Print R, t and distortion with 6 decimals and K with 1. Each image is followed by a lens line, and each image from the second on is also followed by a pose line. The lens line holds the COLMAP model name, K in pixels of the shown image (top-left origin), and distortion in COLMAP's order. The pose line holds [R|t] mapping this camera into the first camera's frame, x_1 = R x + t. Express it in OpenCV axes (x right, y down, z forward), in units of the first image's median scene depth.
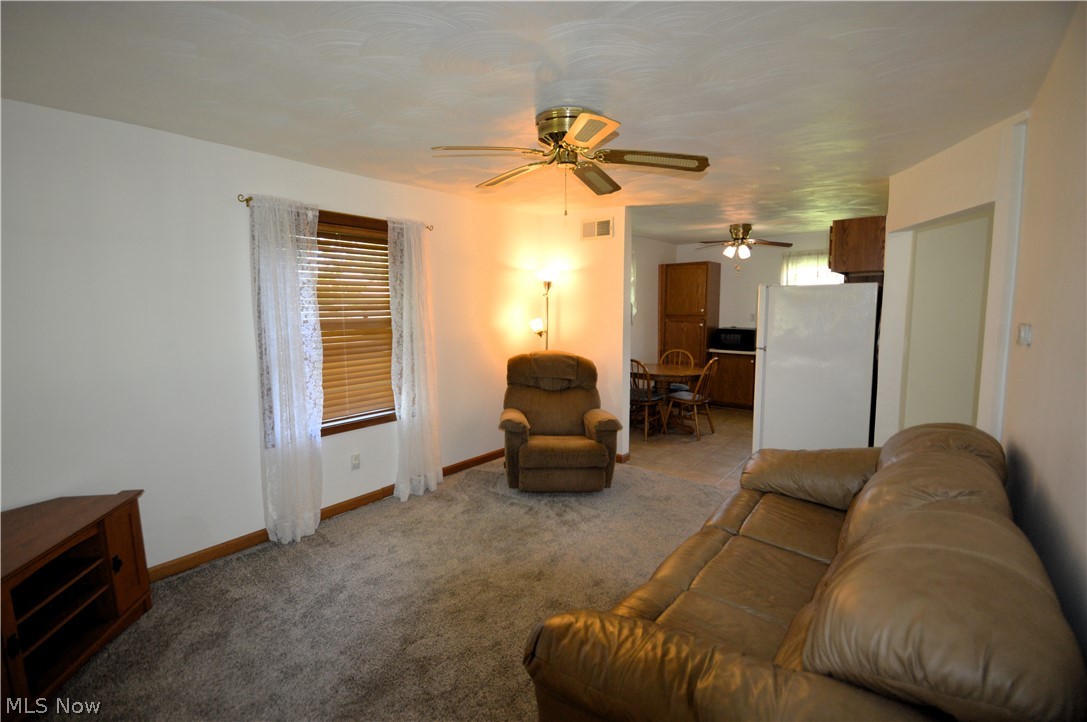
lens RADIAL K [[492.5, 0, 525.8], [0, 492.5, 355.6], [0, 0, 1]] dist [0.001795, -0.001040]
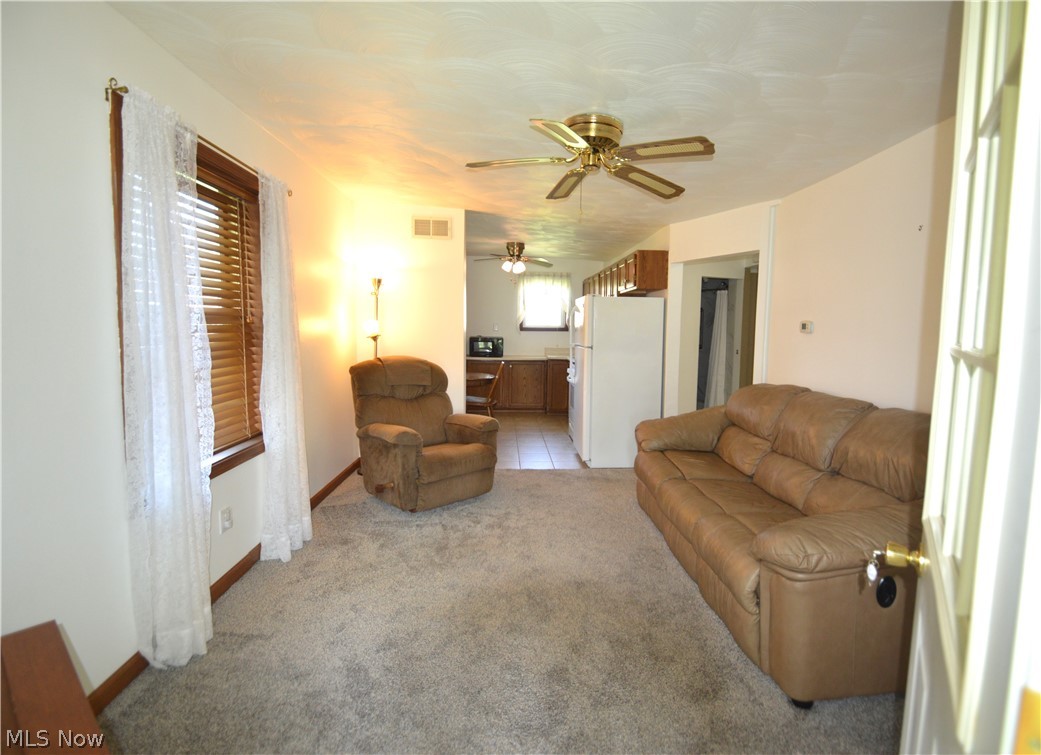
lens RADIAL K [[524.8, 0, 522.9], [0, 524.8, 371.7], [0, 0, 1]] dist [-0.000014, -0.000661]
pose [[0.707455, -0.040261, 0.705611, -0.548093], [0.050231, 0.998716, 0.006622, 0.028393], [-0.704972, 0.030759, 0.708568, 0.194153]]
